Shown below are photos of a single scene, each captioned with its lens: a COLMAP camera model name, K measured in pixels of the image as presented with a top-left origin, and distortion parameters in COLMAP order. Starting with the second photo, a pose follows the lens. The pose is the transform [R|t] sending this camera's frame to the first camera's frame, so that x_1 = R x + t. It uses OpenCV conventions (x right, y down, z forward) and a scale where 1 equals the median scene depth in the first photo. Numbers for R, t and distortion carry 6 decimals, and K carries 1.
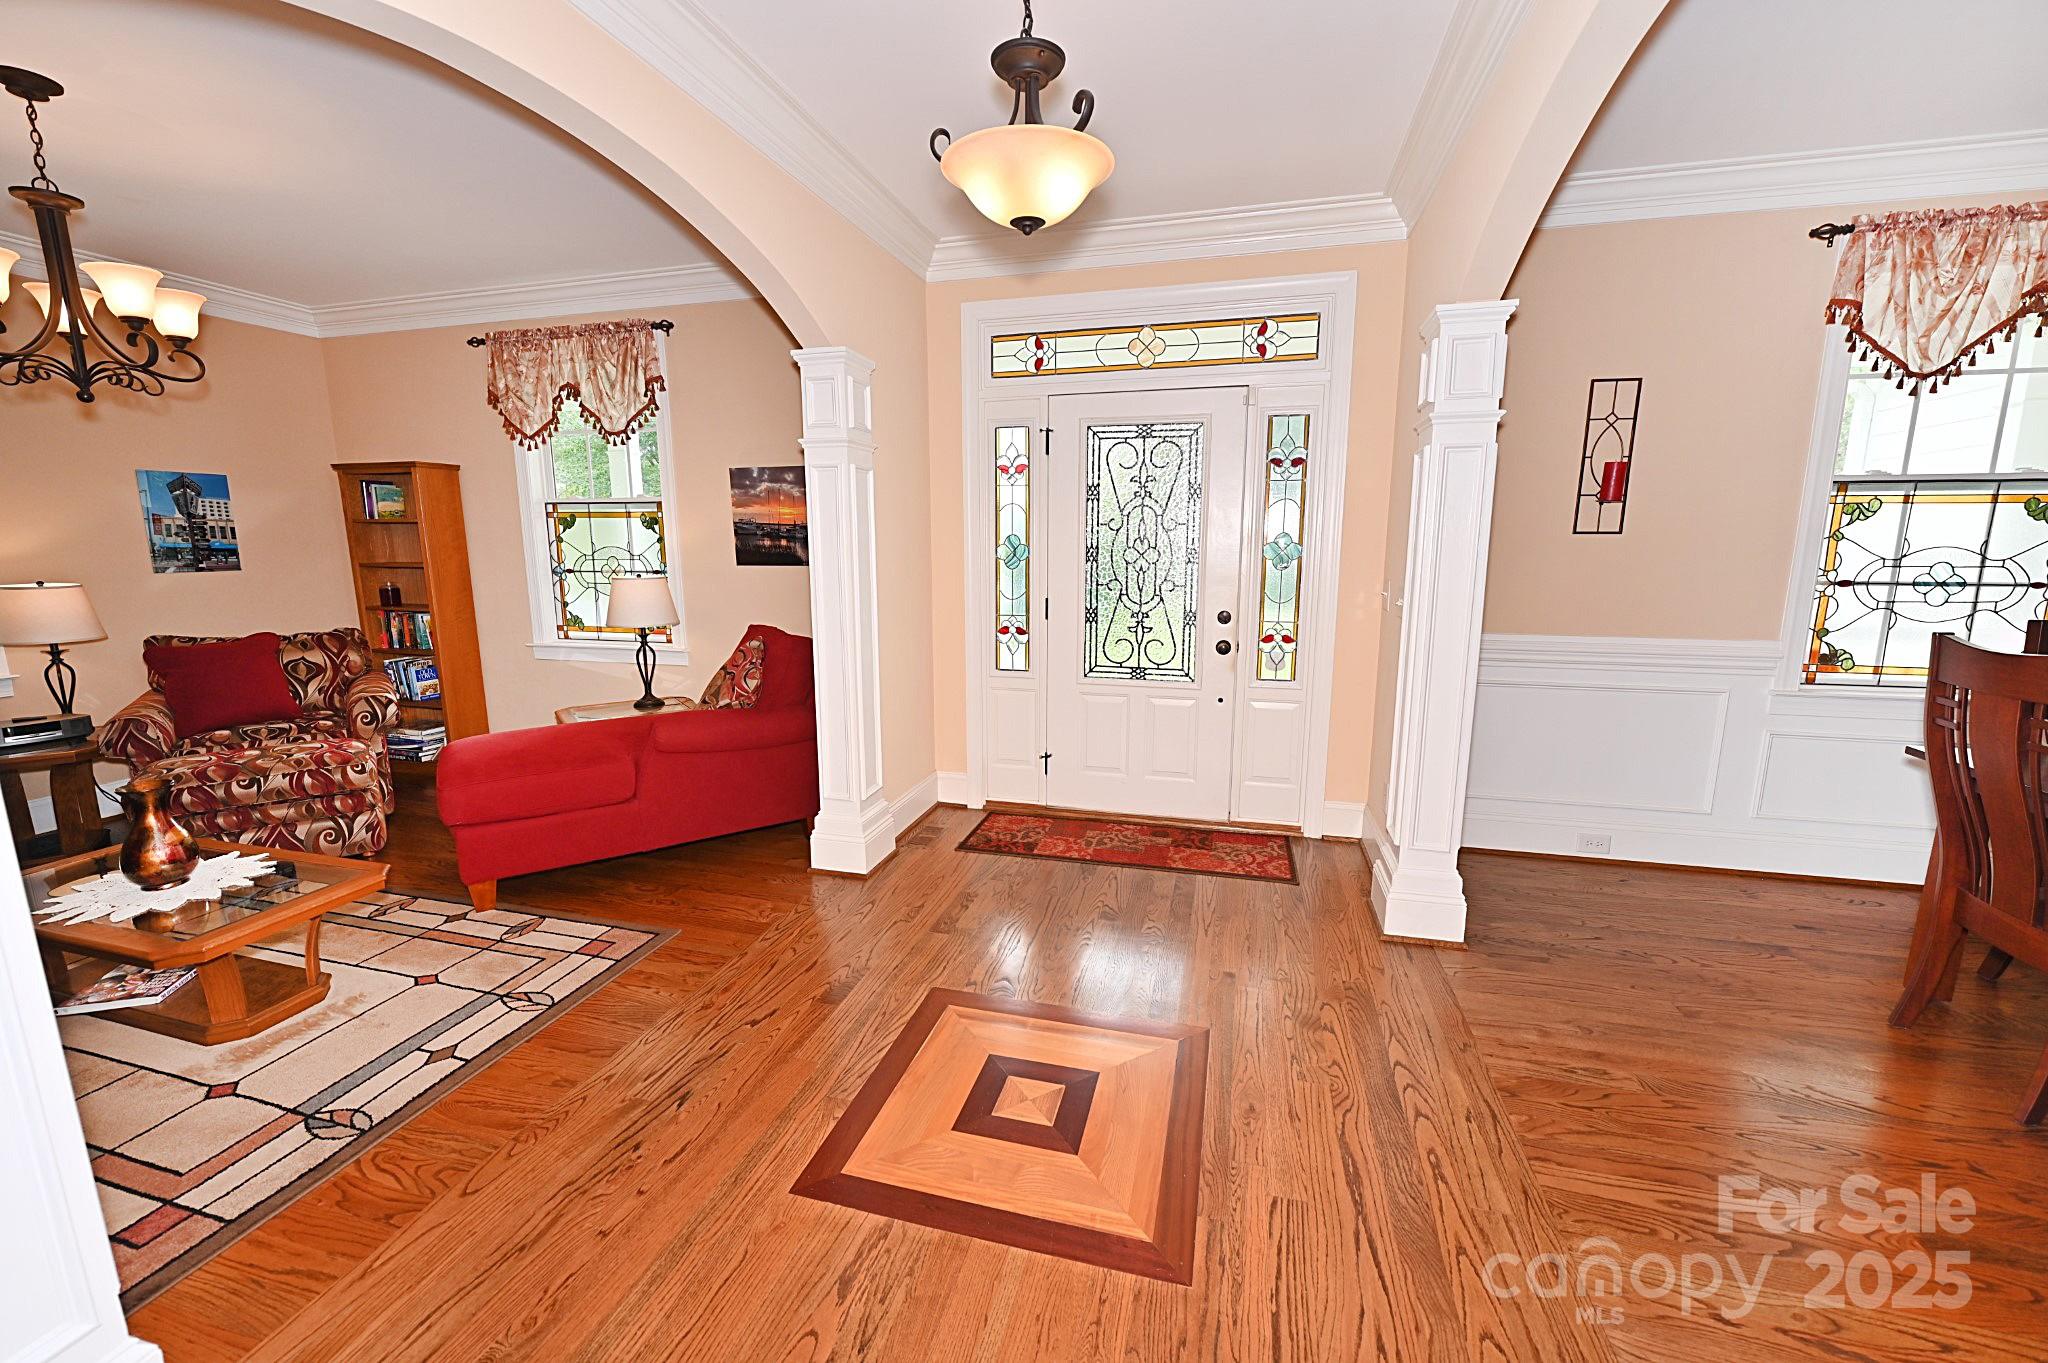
lens RADIAL K [[814.3, 0, 1011.8], [0, 814.3, 684.0], [0, 0, 1]] dist [-0.009301, -0.000926]
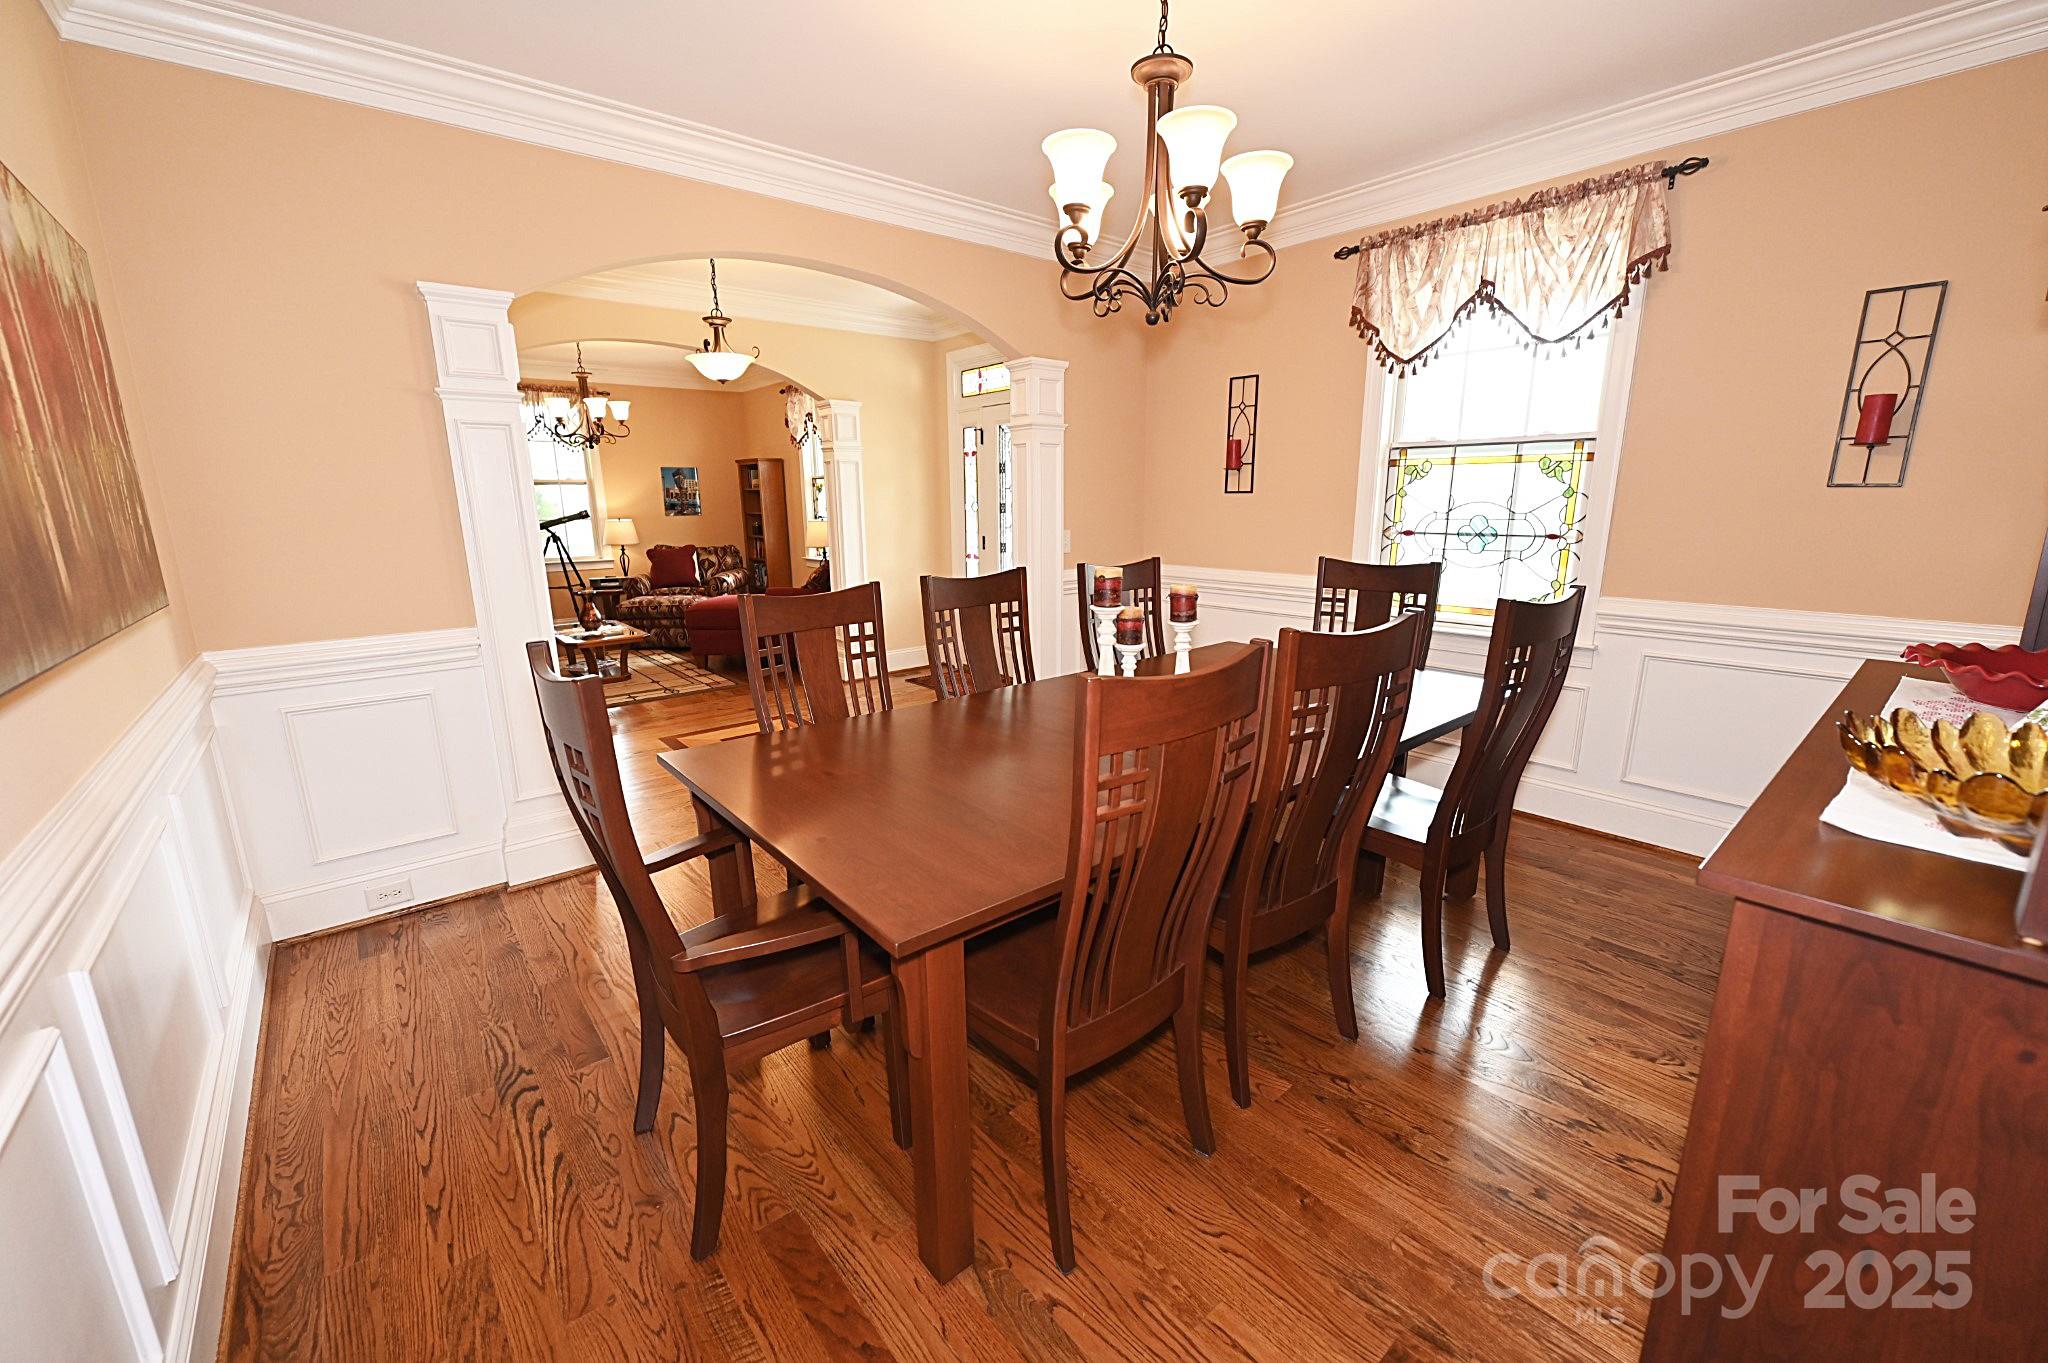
lens RADIAL K [[814.3, 0, 1013.7], [0, 814.3, 688.9], [0, 0, 1]] dist [-0.009301, -0.000926]
pose [[0.818219, 0.127139, -0.560672, 1.046259], [-0.092712, 0.991656, 0.089570, 0.043163], [0.567382, -0.021307, 0.823179, -0.282208]]
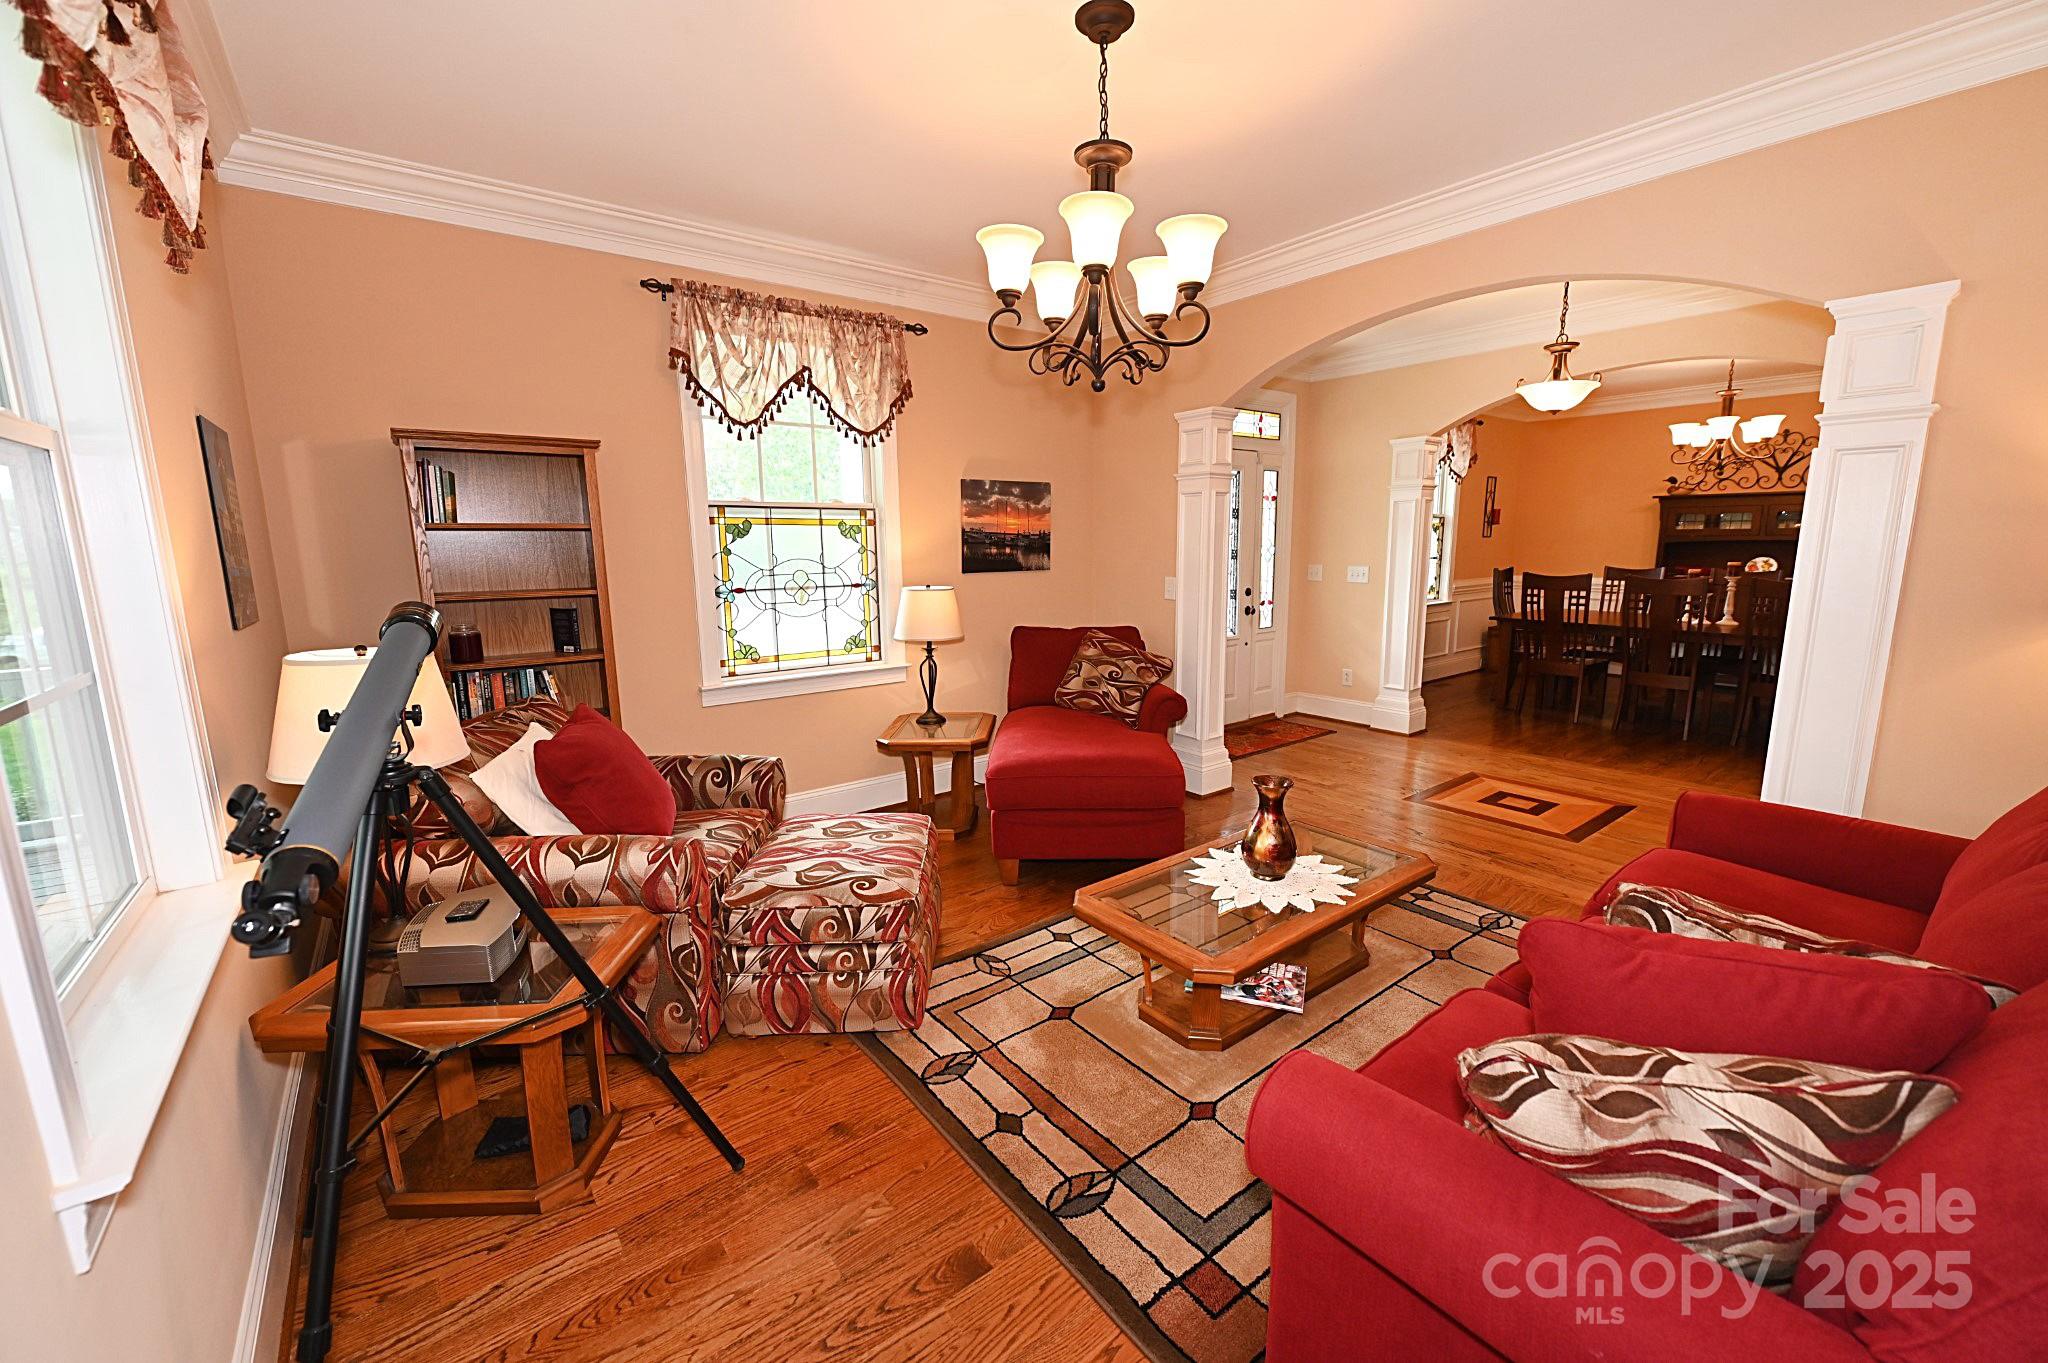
lens RADIAL K [[814.3, 0, 1019.6], [0, 814.3, 689.0], [0, 0, 1]] dist [-0.009301, -0.000926]
pose [[0.604106, -0.145221, 0.783560, -1.286090], [0.154747, 0.985917, 0.063418, -0.064016], [-0.781735, 0.082943, 0.618071, 0.366054]]
